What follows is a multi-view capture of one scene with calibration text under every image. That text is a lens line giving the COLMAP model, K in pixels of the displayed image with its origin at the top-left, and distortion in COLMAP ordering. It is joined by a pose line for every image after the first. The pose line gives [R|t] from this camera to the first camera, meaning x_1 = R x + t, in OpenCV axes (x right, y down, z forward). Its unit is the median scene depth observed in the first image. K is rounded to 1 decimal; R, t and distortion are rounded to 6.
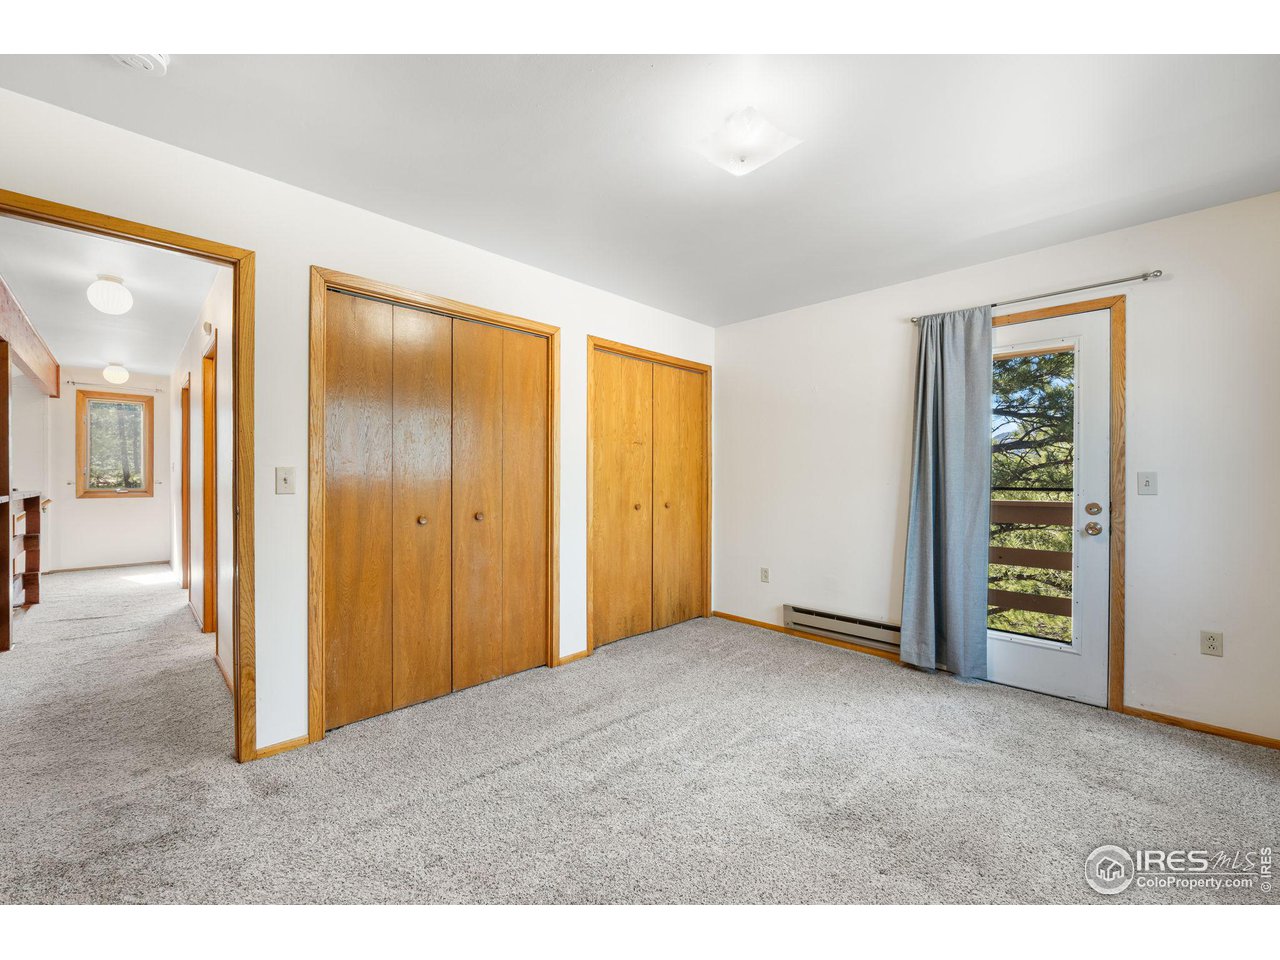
lens RADIAL K [[517.1, 0, 639.0], [0, 517.1, 477.8], [0, 0, 1]] dist [-0.011504, -0.000091]
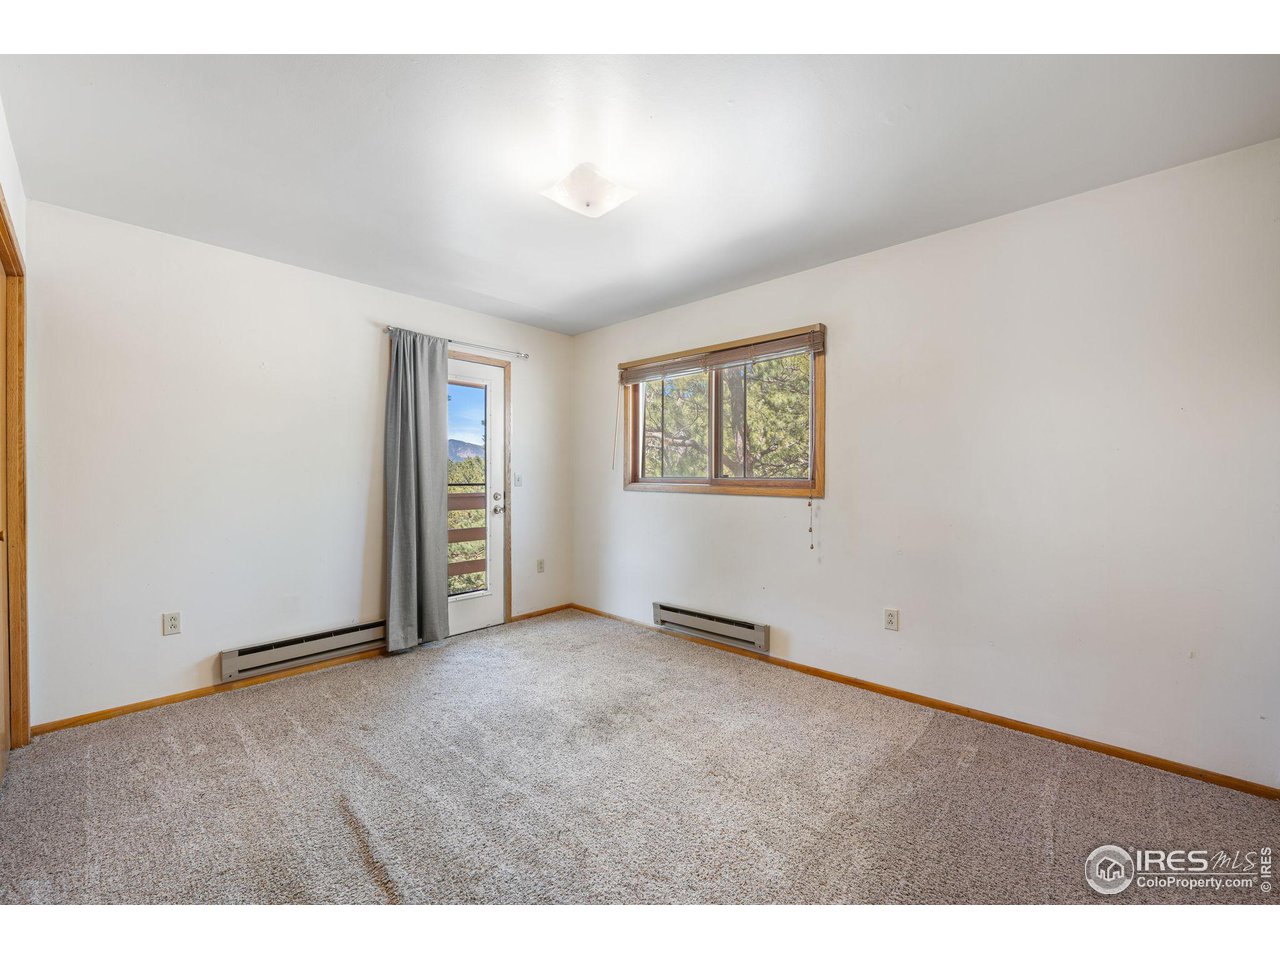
lens RADIAL K [[517.1, 0, 637.3], [0, 517.1, 475.7], [0, 0, 1]] dist [-0.011504, -0.000091]
pose [[-0.042775, -0.004024, 0.999077, -0.647866], [0.003180, 0.999986, 0.004164, -0.005610], [-0.999080, 0.003355, -0.042762, 0.627349]]
